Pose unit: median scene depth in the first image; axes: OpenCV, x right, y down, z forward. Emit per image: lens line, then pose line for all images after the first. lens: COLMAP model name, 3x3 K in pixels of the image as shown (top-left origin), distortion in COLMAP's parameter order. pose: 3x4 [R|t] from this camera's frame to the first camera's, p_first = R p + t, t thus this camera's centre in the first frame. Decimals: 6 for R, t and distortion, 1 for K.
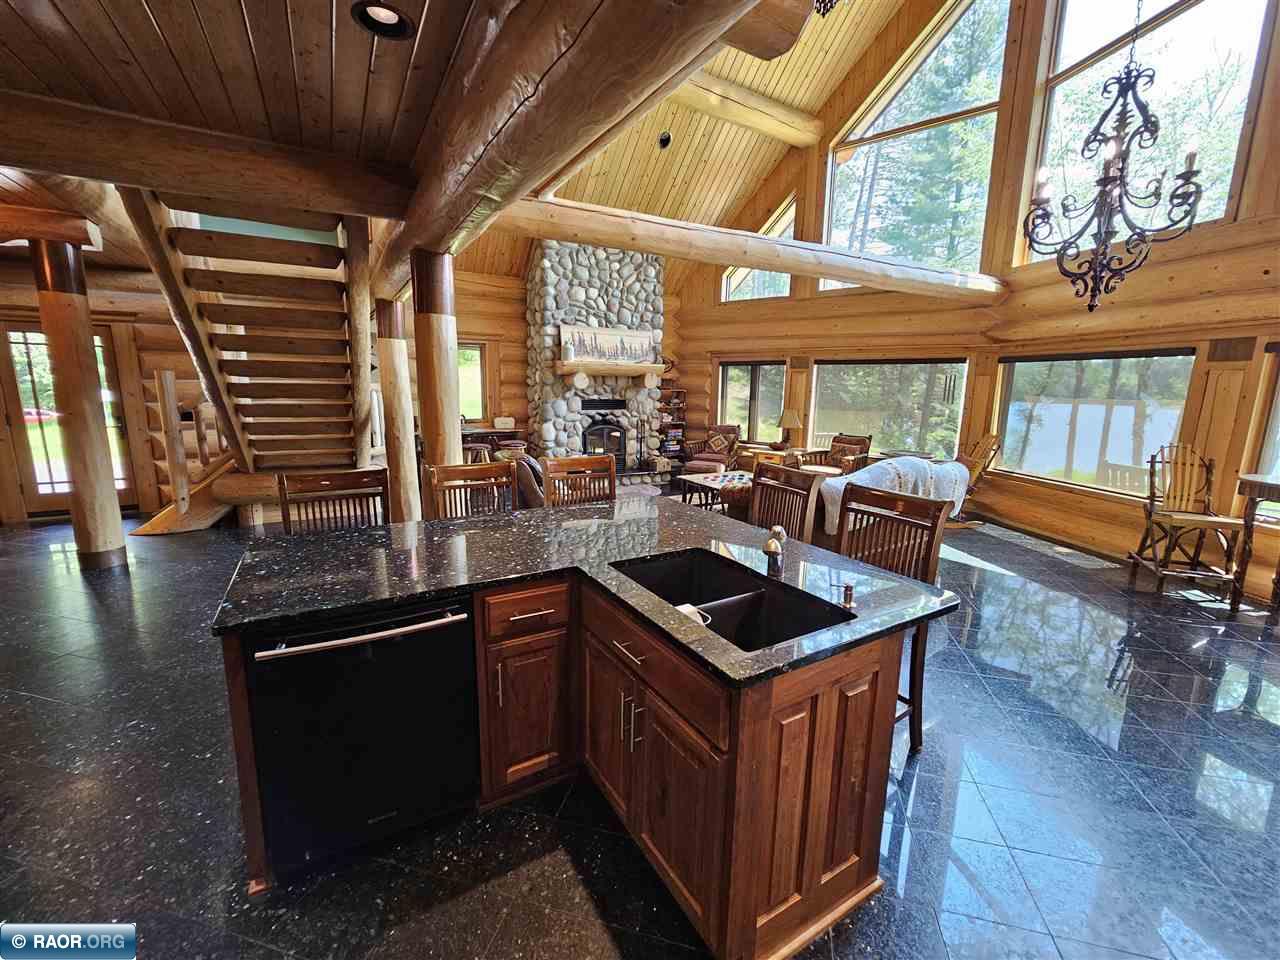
lens RADIAL K [[528.3, 0, 641.6], [0, 528.3, 482.7], [0, 0, 1]] dist [-0.002551, 0.000657]
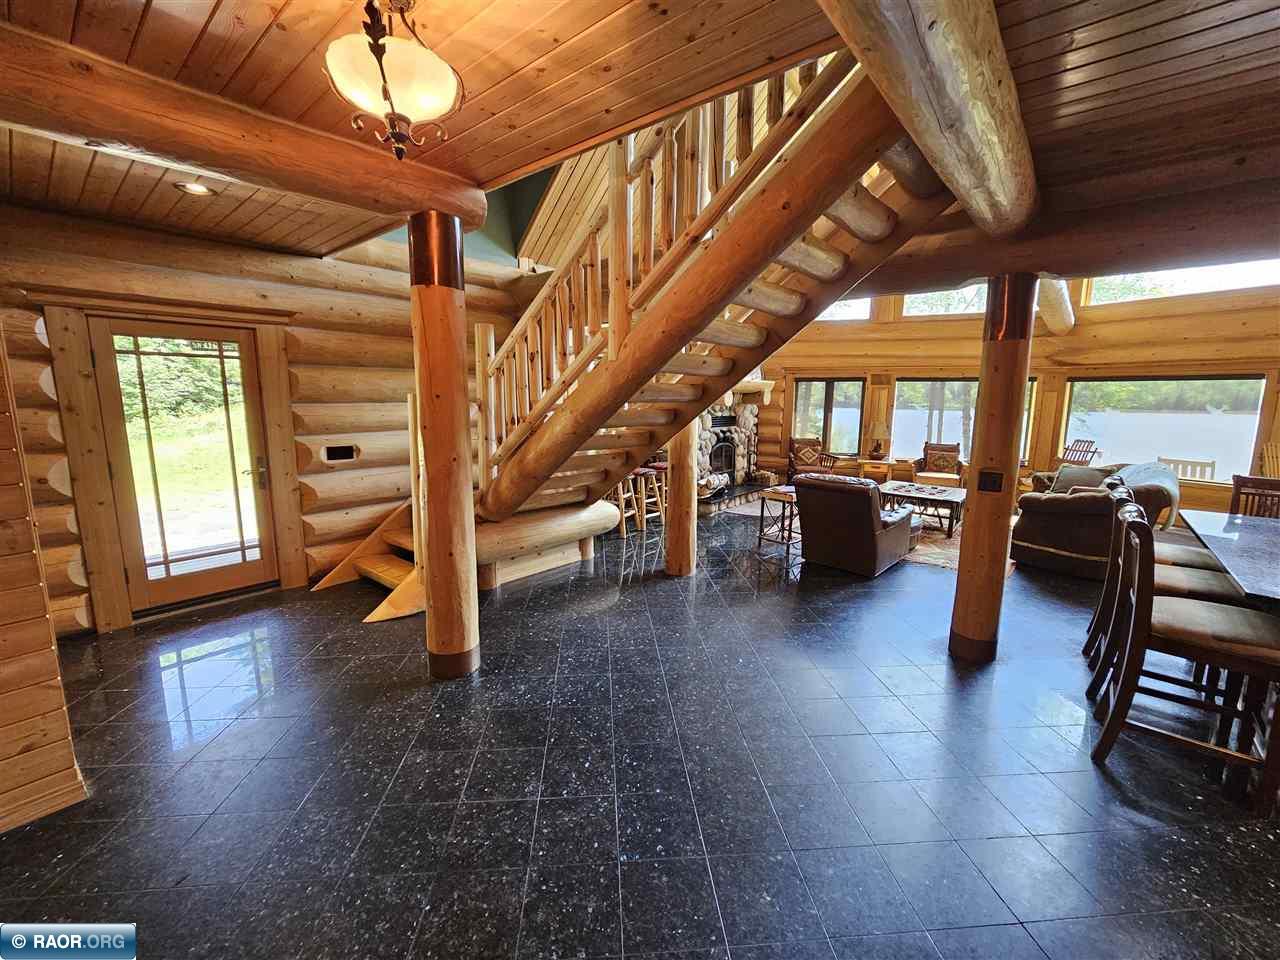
lens RADIAL K [[528.3, 0, 637.7], [0, 528.3, 473.9], [0, 0, 1]] dist [-0.002551, 0.000657]
pose [[0.945840, -0.054341, 0.320054, -0.679175], [0.064460, 0.997697, -0.021098, -0.051271], [-0.318170, 0.040586, 0.947164, 0.160566]]
